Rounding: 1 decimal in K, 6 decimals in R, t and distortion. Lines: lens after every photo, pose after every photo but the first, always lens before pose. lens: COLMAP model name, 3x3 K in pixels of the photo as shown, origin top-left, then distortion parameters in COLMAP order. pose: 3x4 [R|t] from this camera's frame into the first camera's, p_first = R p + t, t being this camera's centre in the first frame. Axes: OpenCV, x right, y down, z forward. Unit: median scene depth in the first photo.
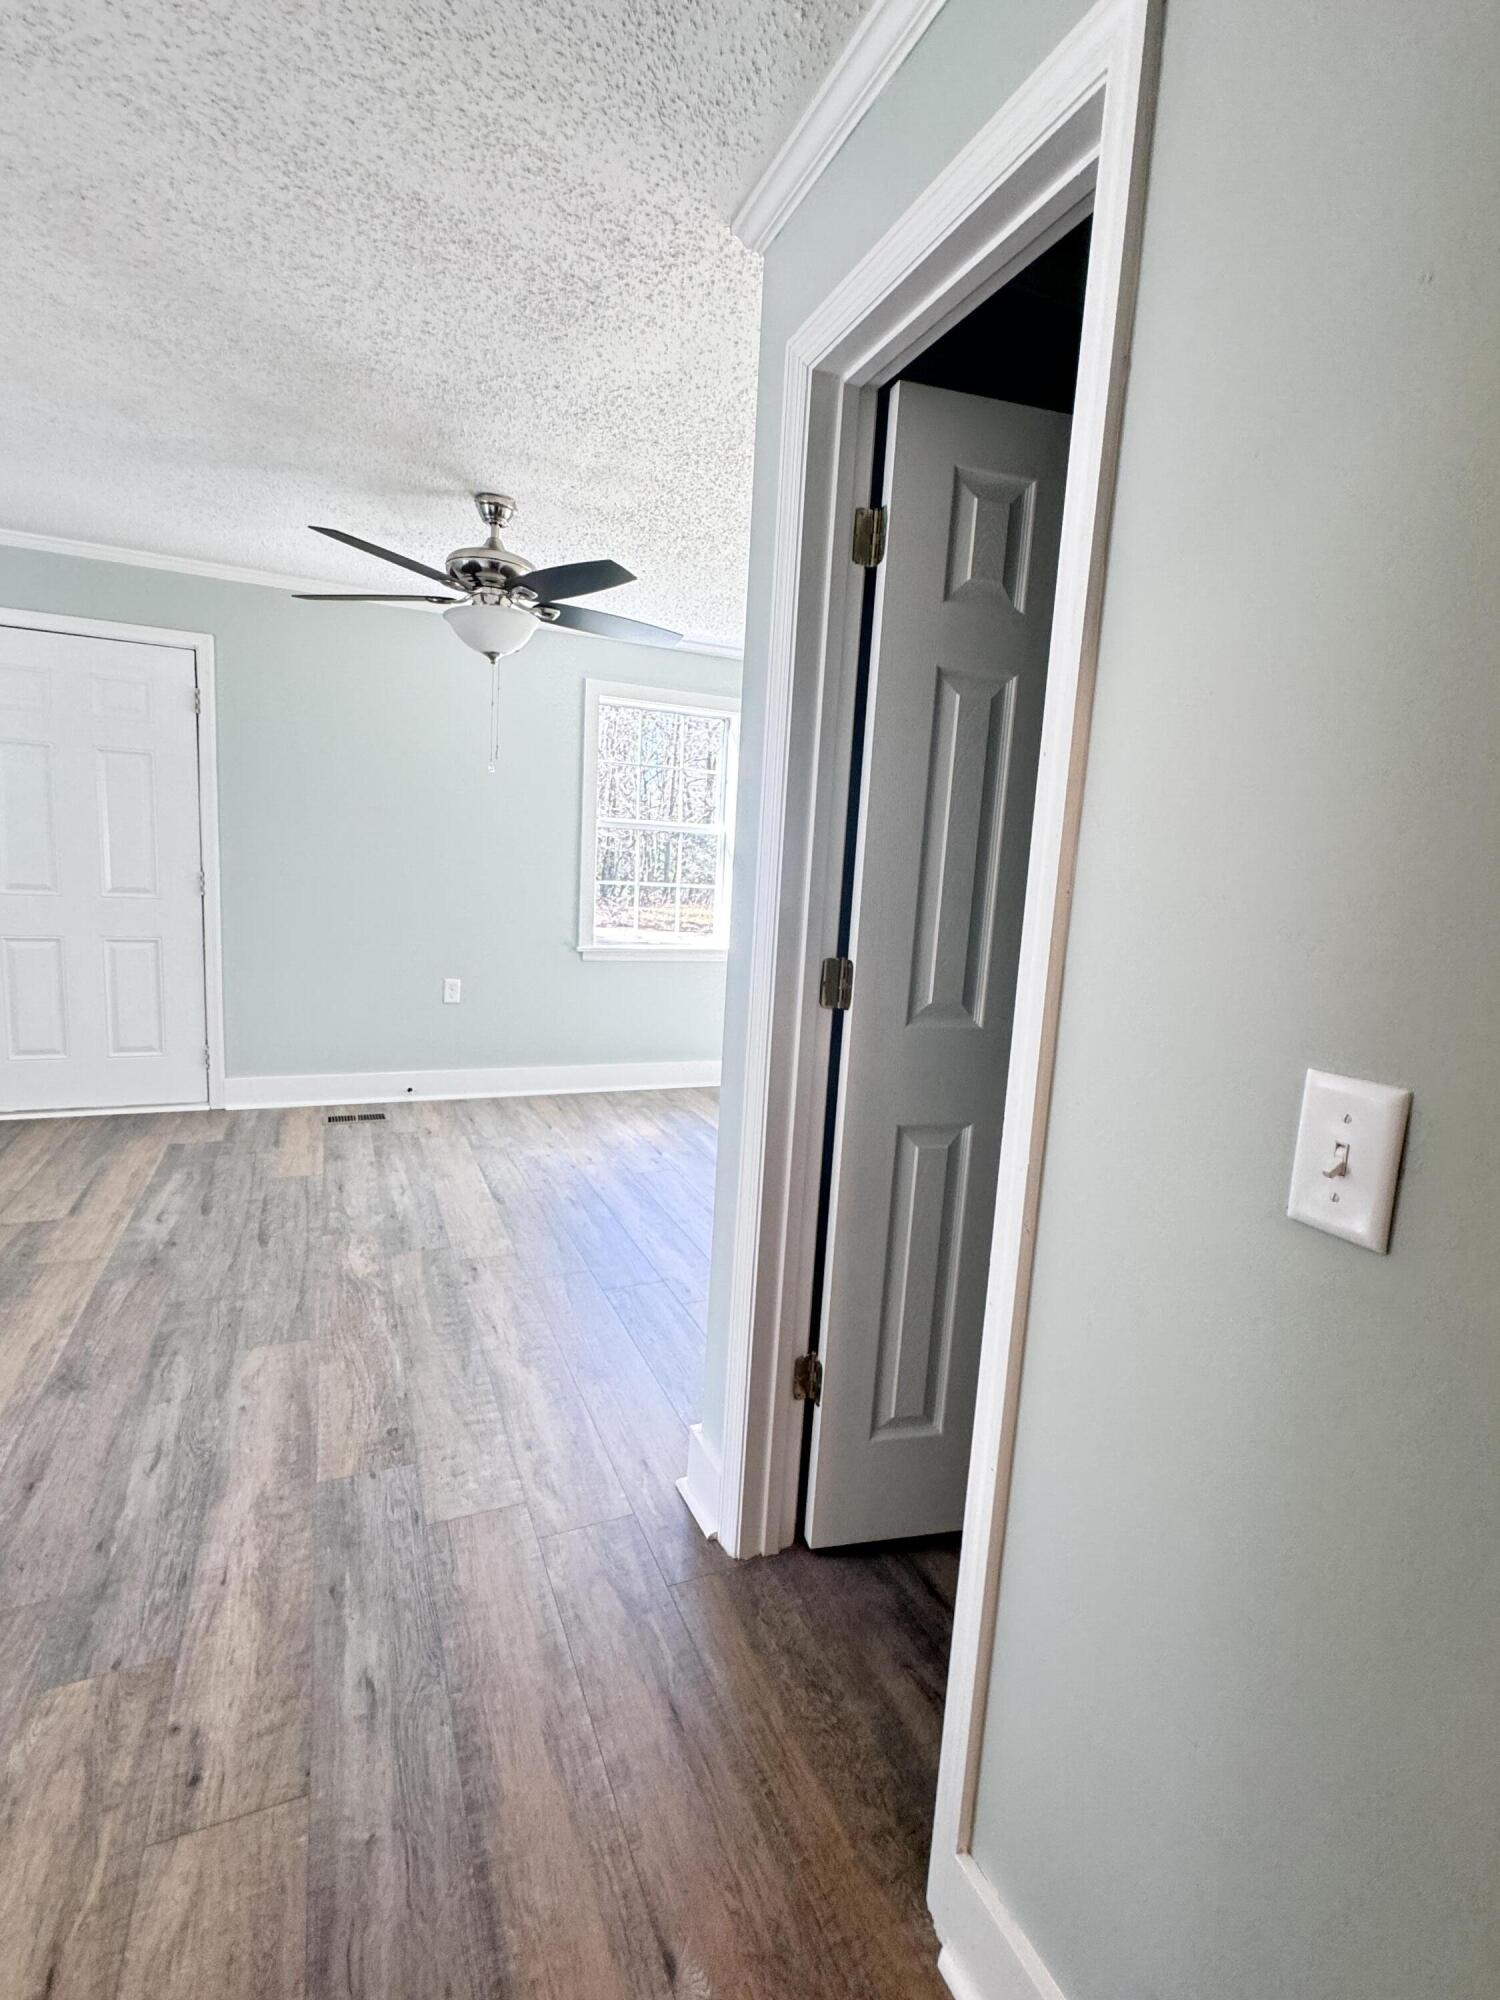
lens RADIAL K [[924.3, 0, 743.2], [0, 924.3, 998.5], [0, 0, 1]] dist [0.003375, -0.000552]
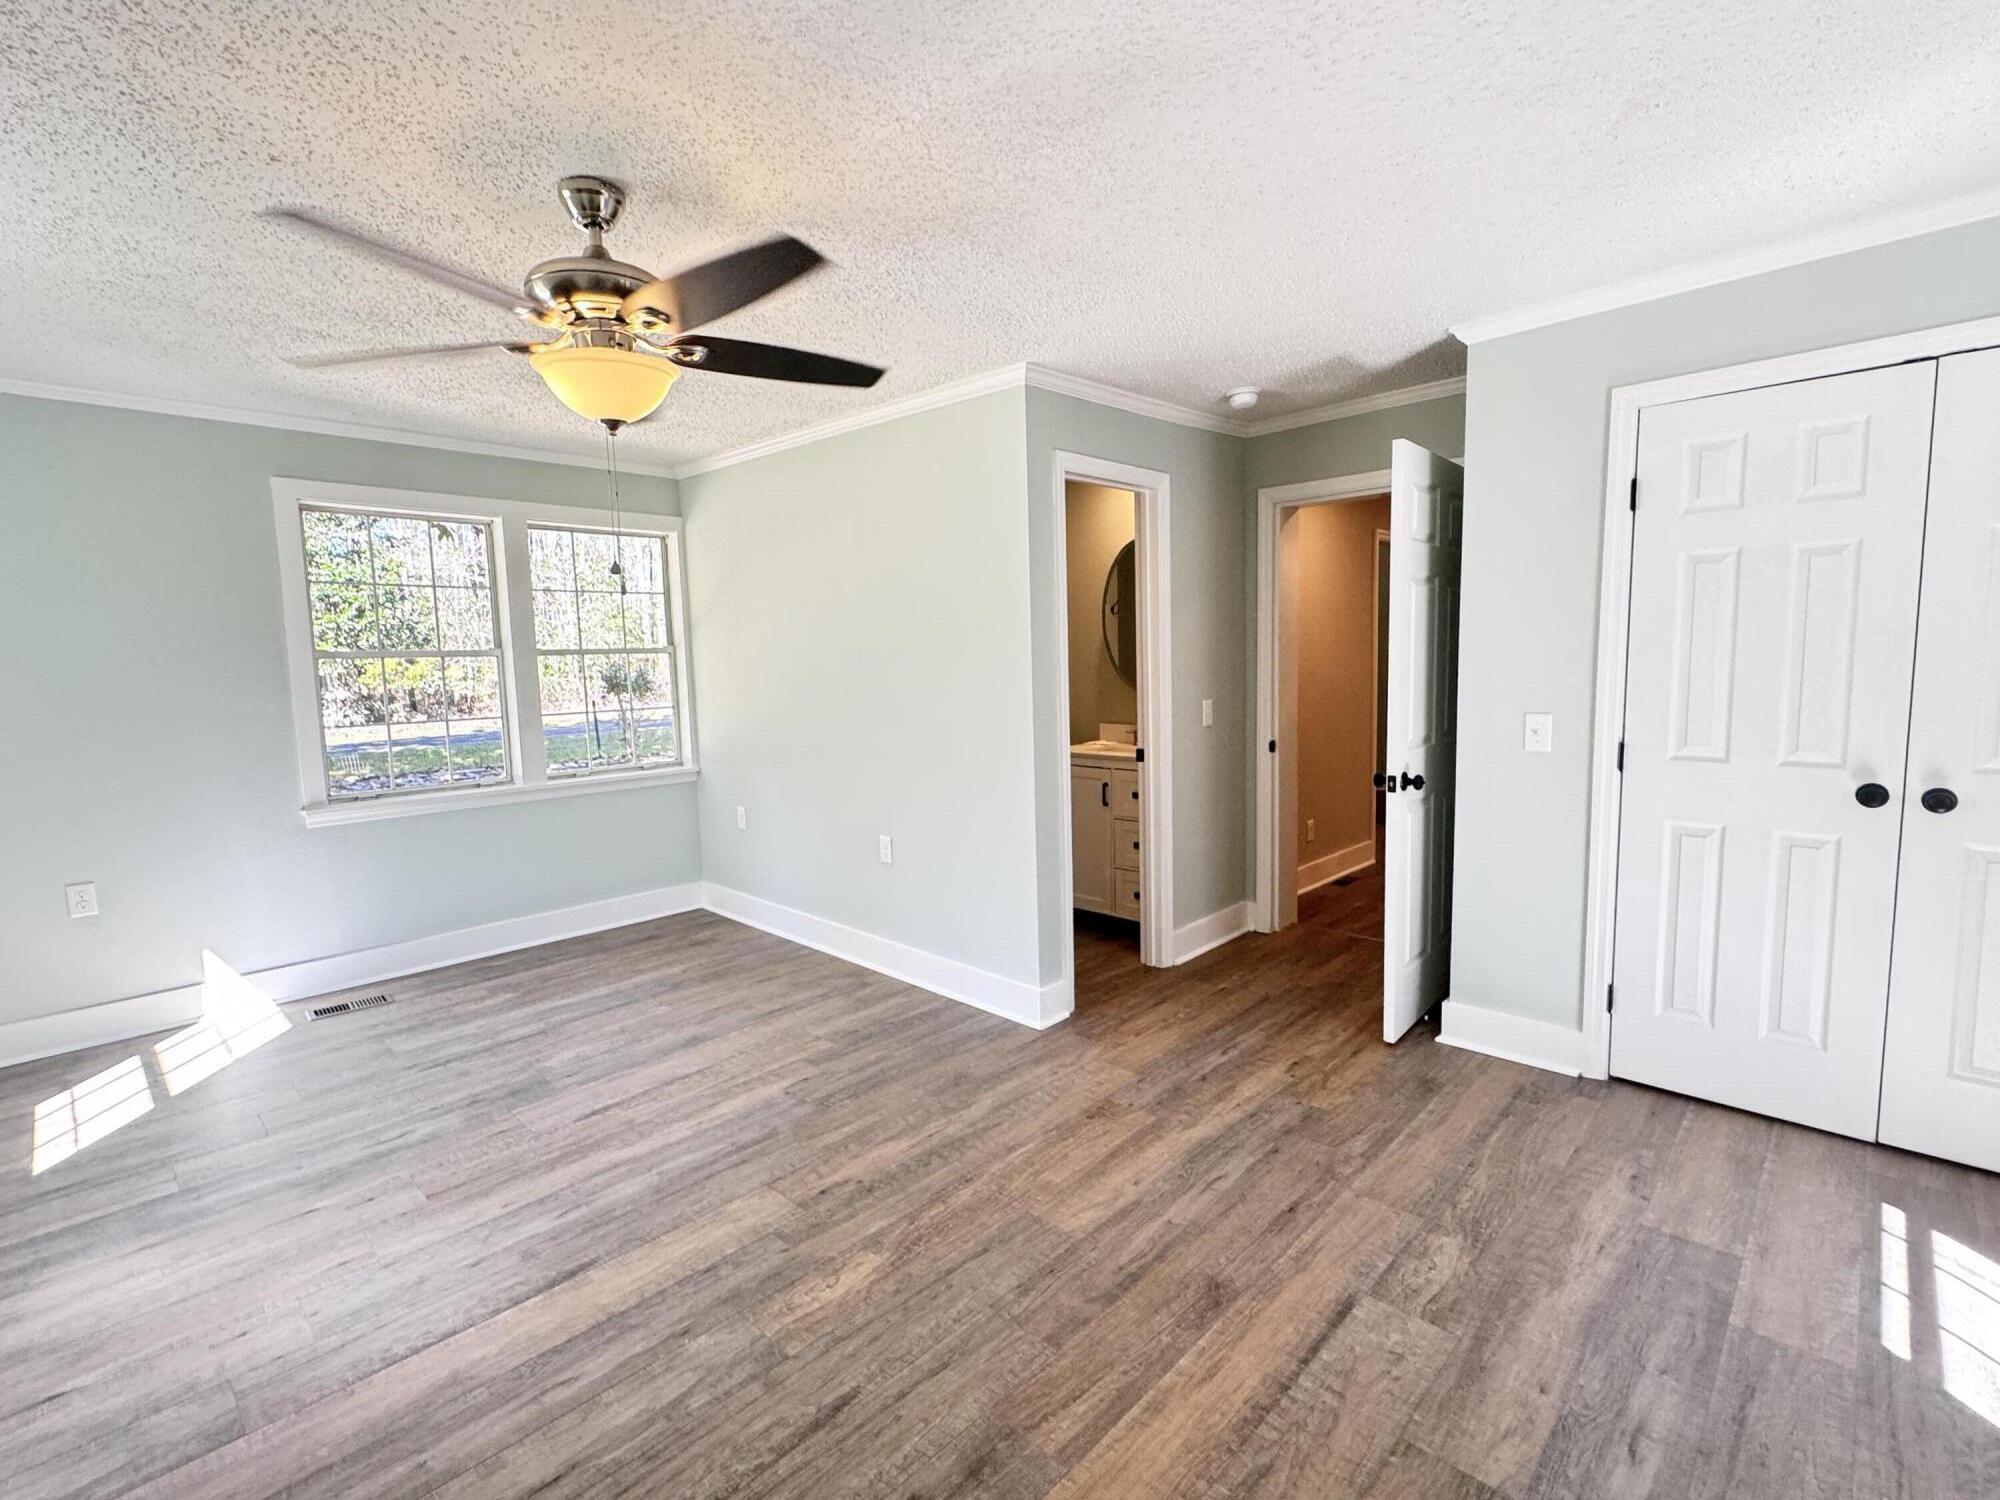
lens RADIAL K [[924.3, 0, 1002.3], [0, 924.3, 746.3], [0, 0, 1]] dist [0.003375, -0.000552]
pose [[-0.382724, -0.139865, 0.913214, -1.620241], [0.136020, 0.969171, 0.205441, -0.385165], [-0.913795, 0.202842, -0.351900, 1.613379]]
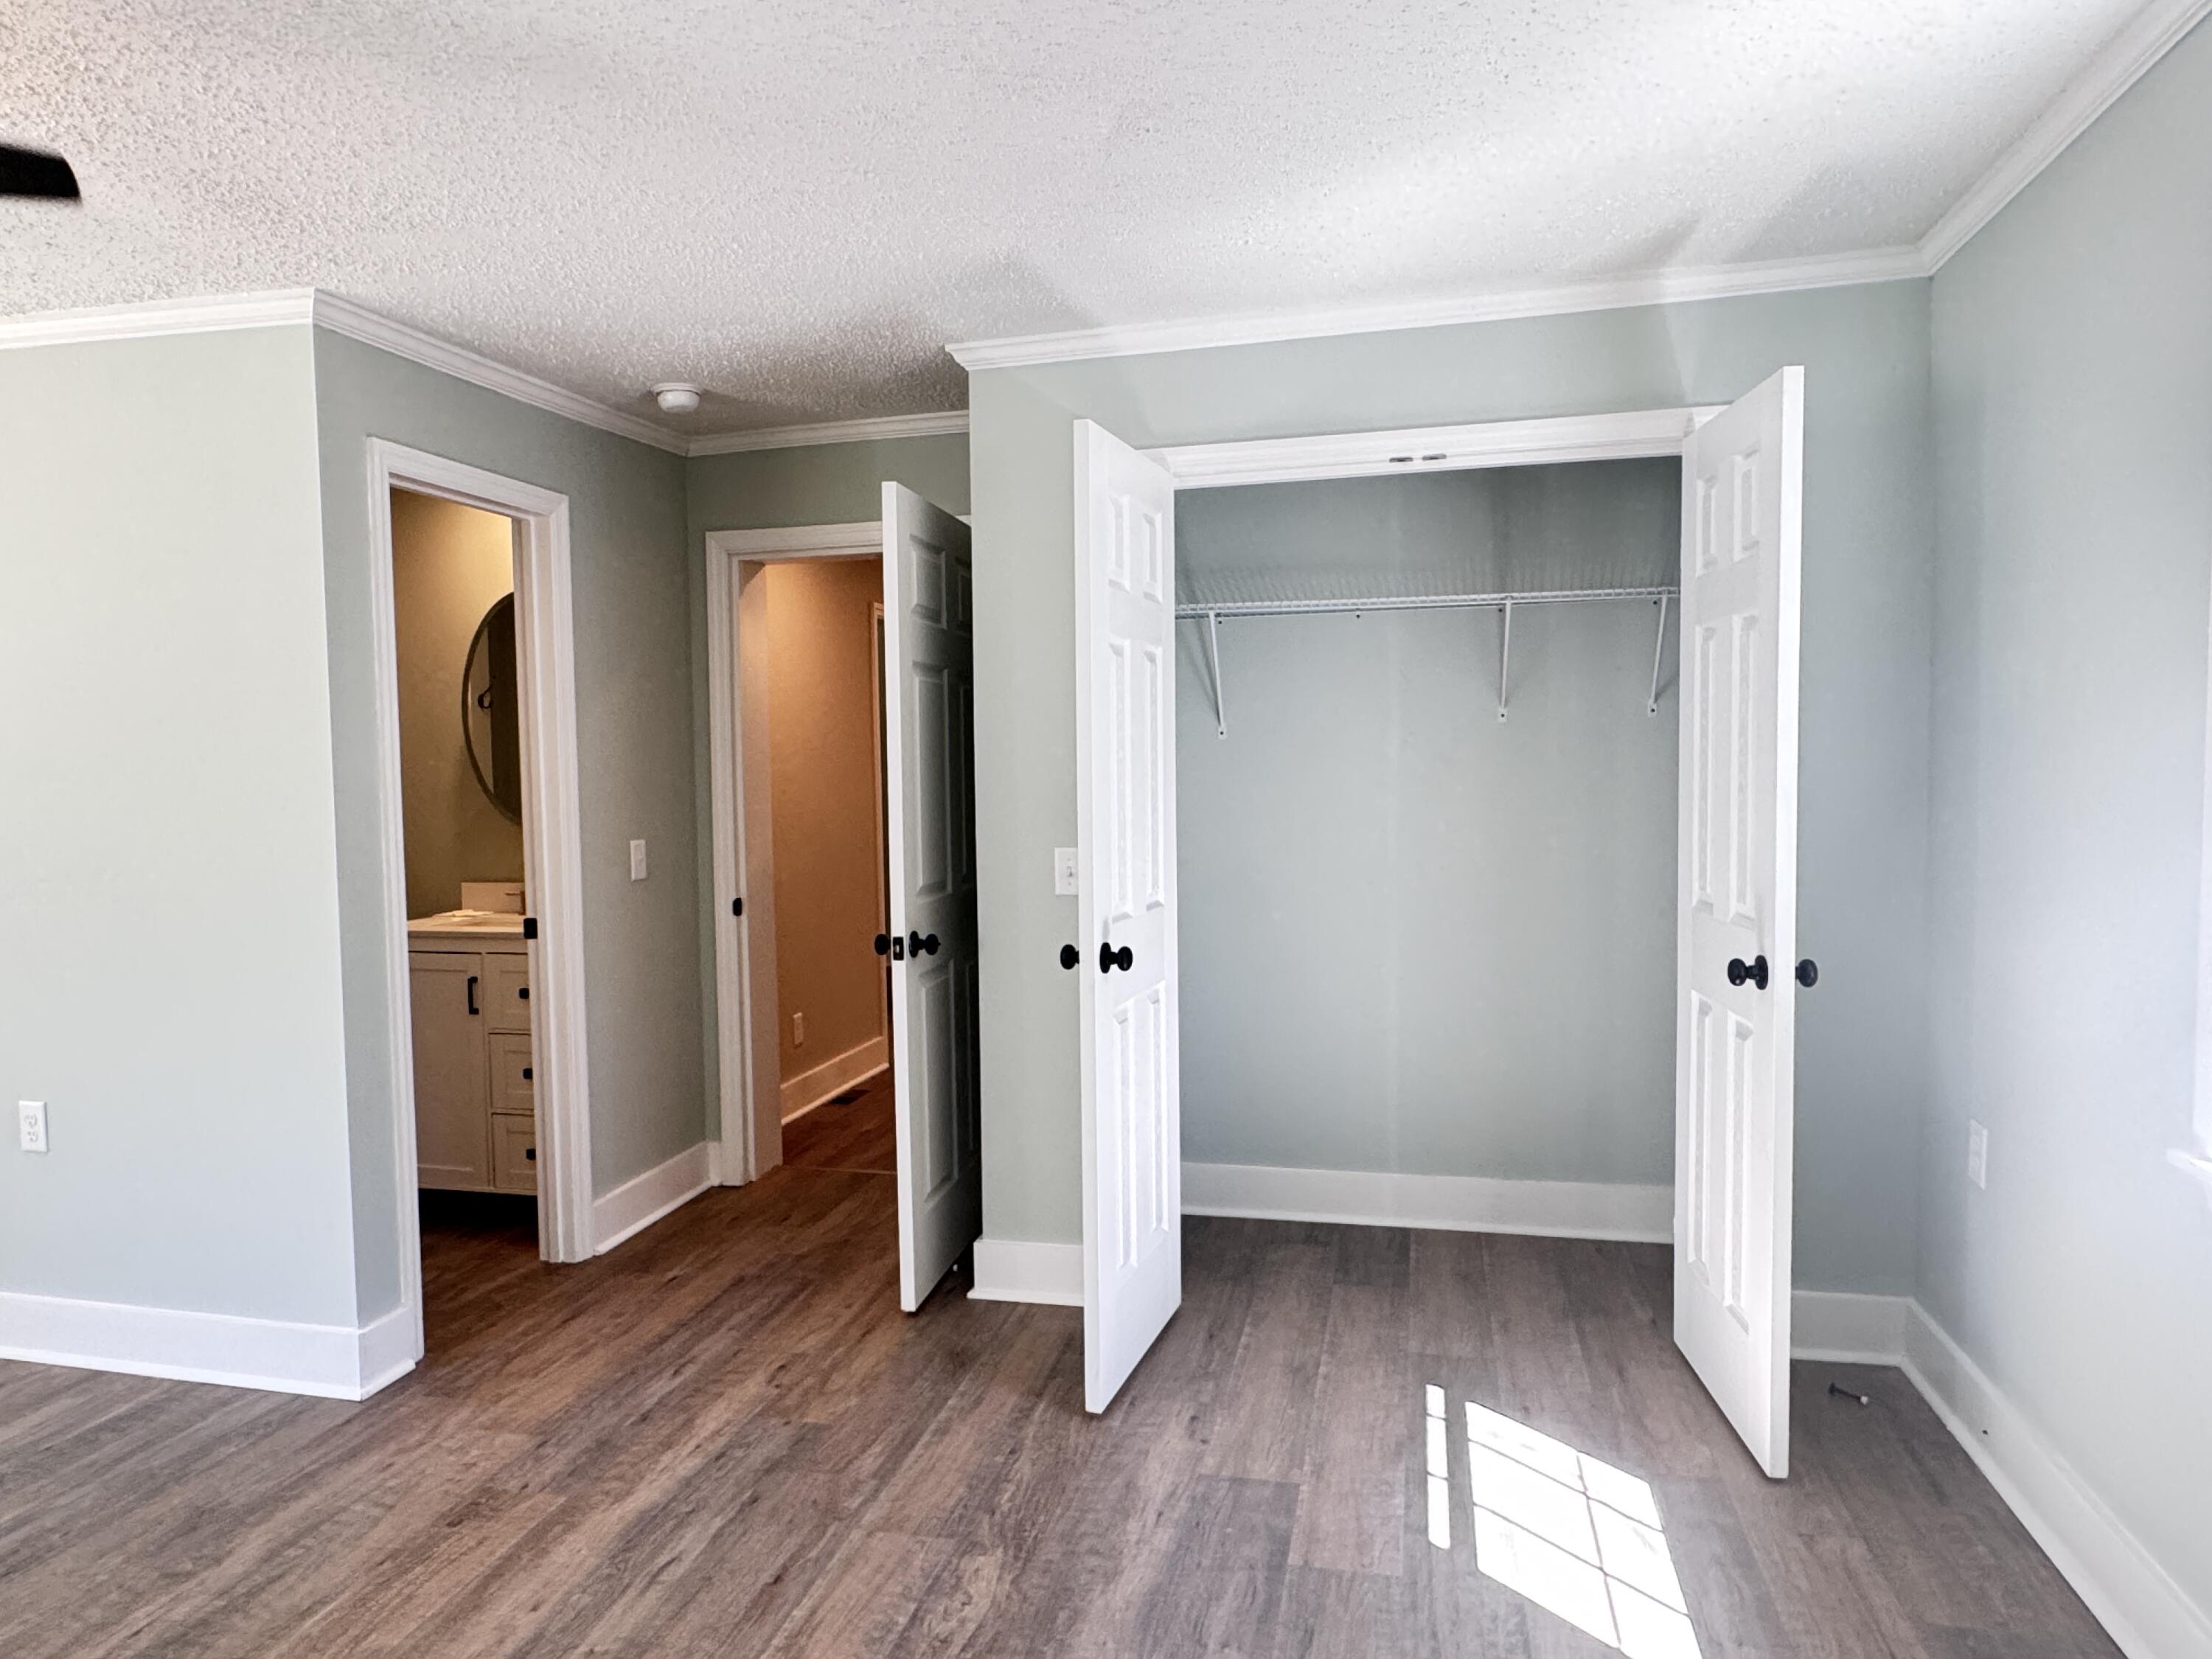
lens RADIAL K [[1394.3, 0, 1089.2], [0, 1394.3, 829.5], [0, 0, 1]] dist [-0.005474, 0.001835]
pose [[-0.794085, -0.074667, 0.603202, -1.662738], [0.057758, 0.978665, 0.197178, -0.379117], [-0.605056, 0.191416, -0.772831, 1.627194]]
